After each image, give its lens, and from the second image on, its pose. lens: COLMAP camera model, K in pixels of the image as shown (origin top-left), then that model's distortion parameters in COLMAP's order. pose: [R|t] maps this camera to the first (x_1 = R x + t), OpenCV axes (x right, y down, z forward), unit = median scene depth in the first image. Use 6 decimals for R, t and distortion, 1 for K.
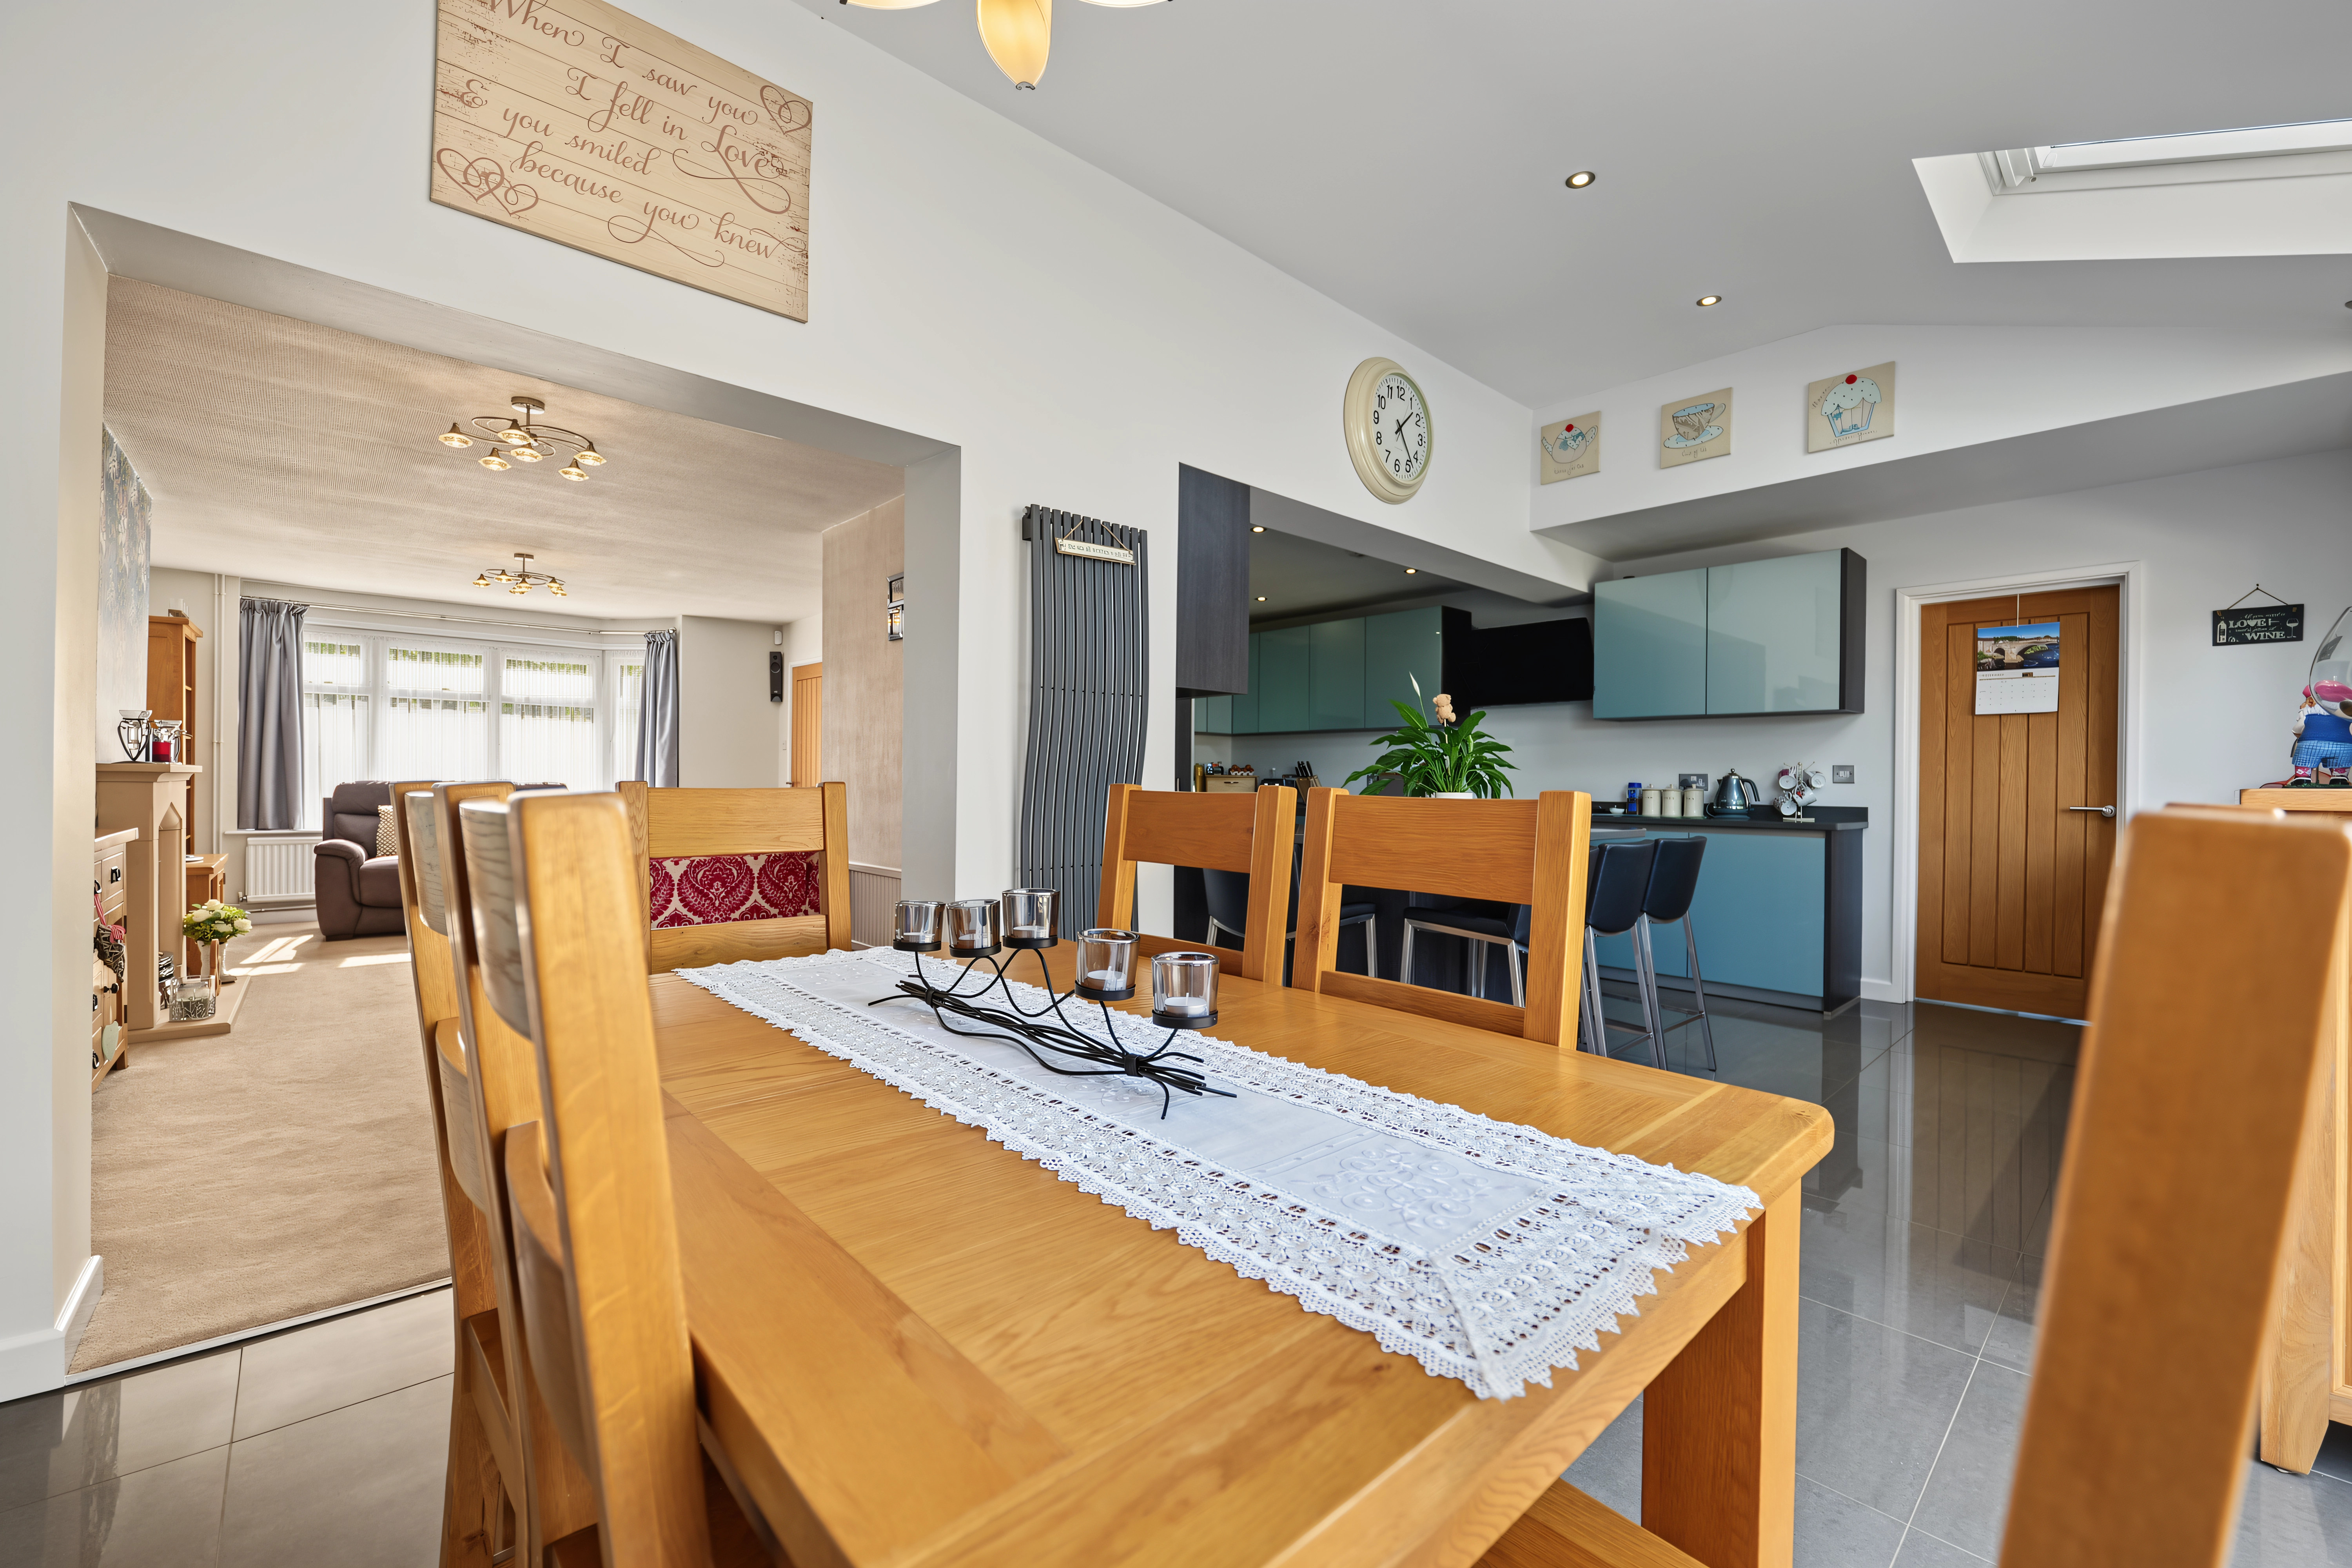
lens RADIAL K [[957.9, 0, 1169.1], [0, 957.9, 778.1], [0, 0, 1]] dist [-0.012355, -0.000163]
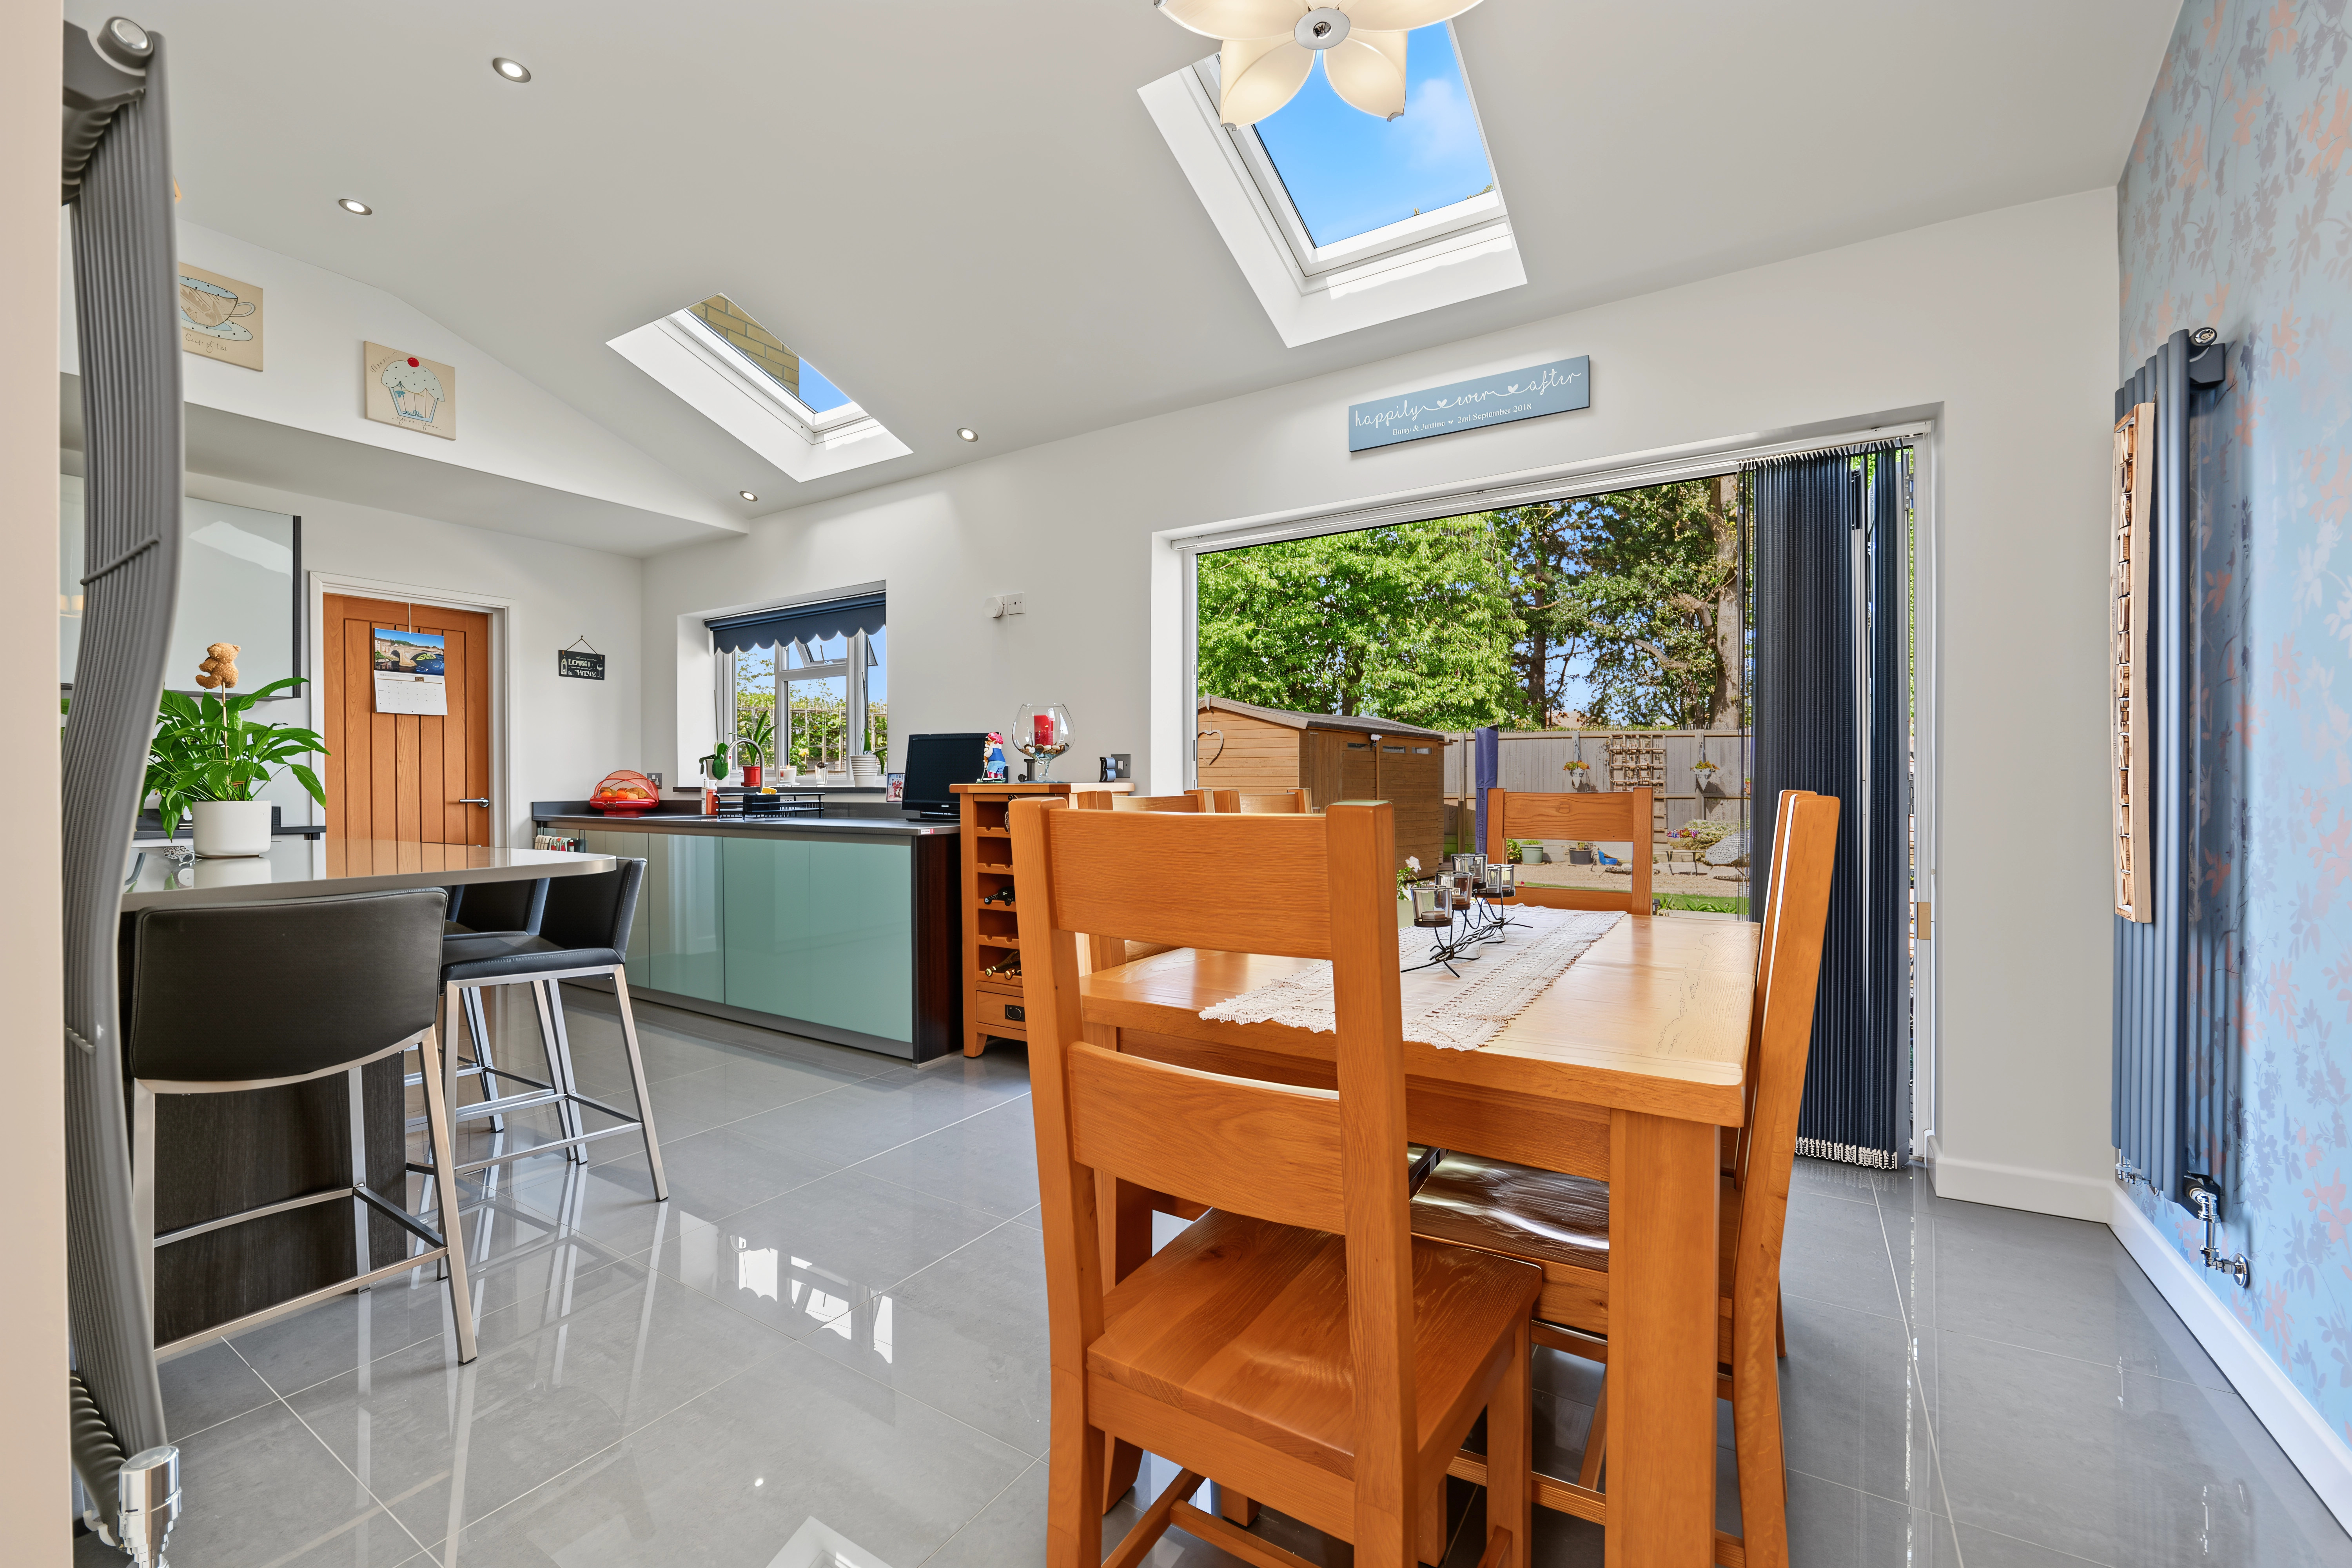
lens RADIAL K [[942.2, 0, 1176.0], [0, 942.2, 784.0], [0, 0, 1]] dist [-0.001163, -0.000081]
pose [[-0.269358, -0.012761, 0.962956, -0.375396], [-0.005666, 0.999916, 0.011666, -0.006585], [-0.963023, -0.002314, -0.269408, 0.460257]]
